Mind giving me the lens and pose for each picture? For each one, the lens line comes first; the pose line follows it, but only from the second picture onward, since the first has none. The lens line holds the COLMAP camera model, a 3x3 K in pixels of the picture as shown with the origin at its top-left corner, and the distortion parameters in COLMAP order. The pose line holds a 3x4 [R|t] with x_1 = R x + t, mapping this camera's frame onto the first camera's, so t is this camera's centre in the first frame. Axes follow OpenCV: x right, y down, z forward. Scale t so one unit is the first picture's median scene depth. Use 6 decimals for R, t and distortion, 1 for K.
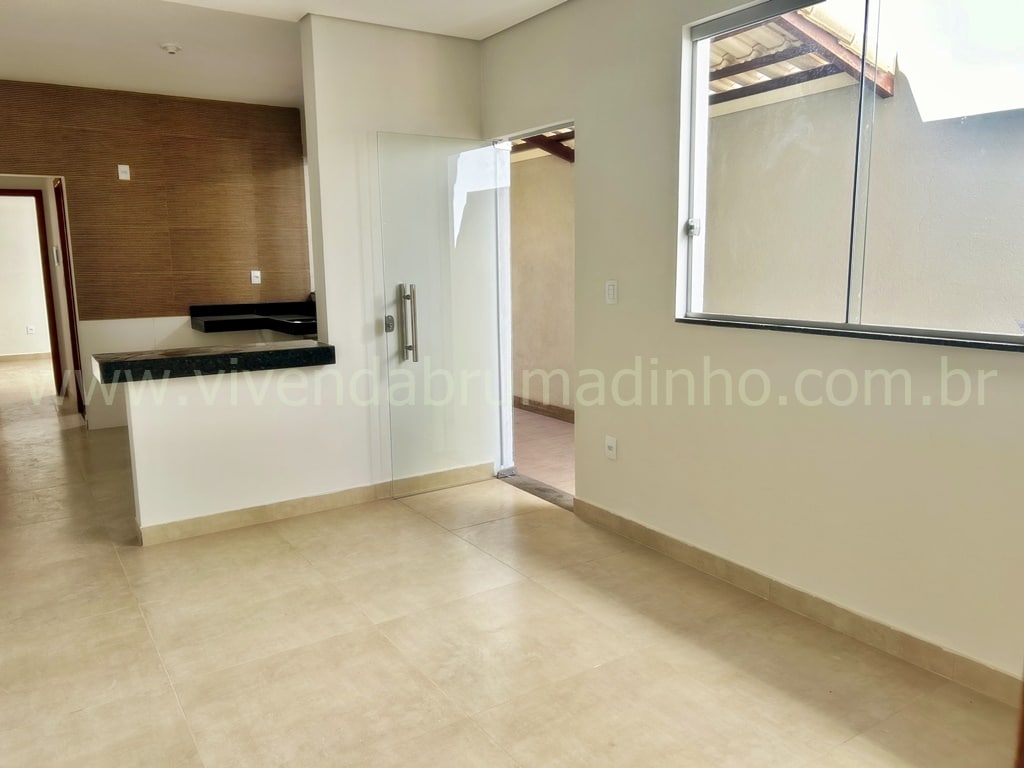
lens RADIAL K [[771.8, 0, 490.2], [0, 771.8, 350.0], [0, 0, 1]] dist [0.061202, 0.000420]
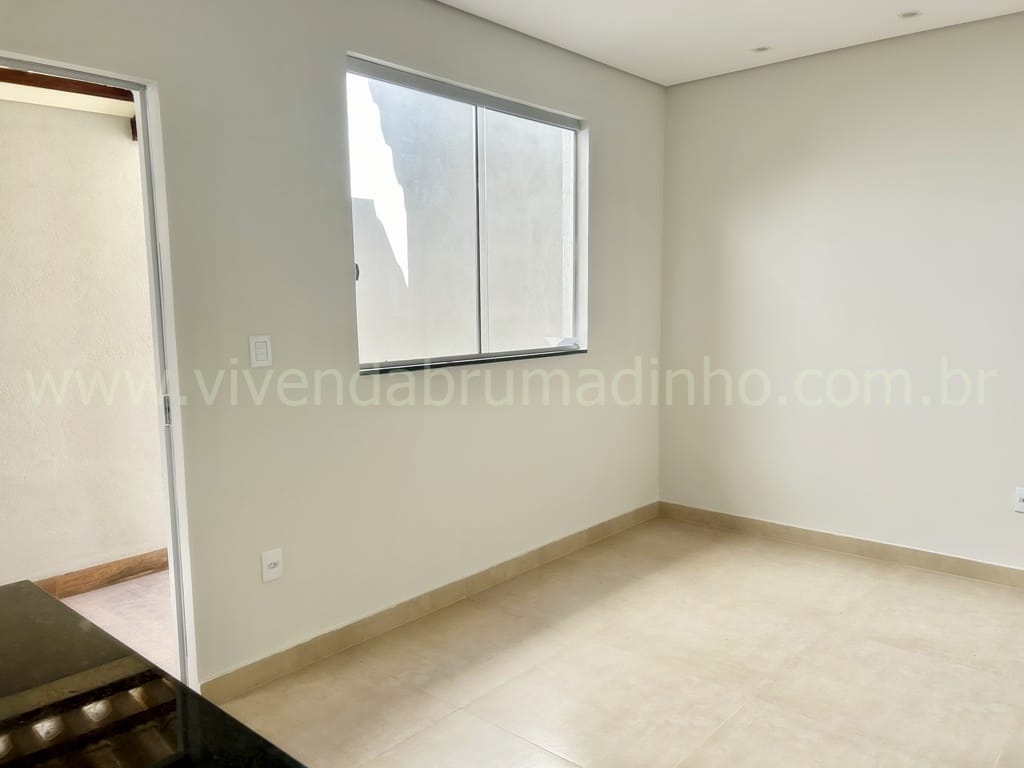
lens RADIAL K [[778.4, 0, 512.0], [0, 778.4, 384.0], [0, 0, 1]] dist [0.018714, 0.001761]
pose [[-0.279710, -0.083961, 0.956406, -0.821760], [0.140683, 0.981832, 0.127337, -0.143445], [-0.949721, 0.170167, -0.262817, 1.303876]]
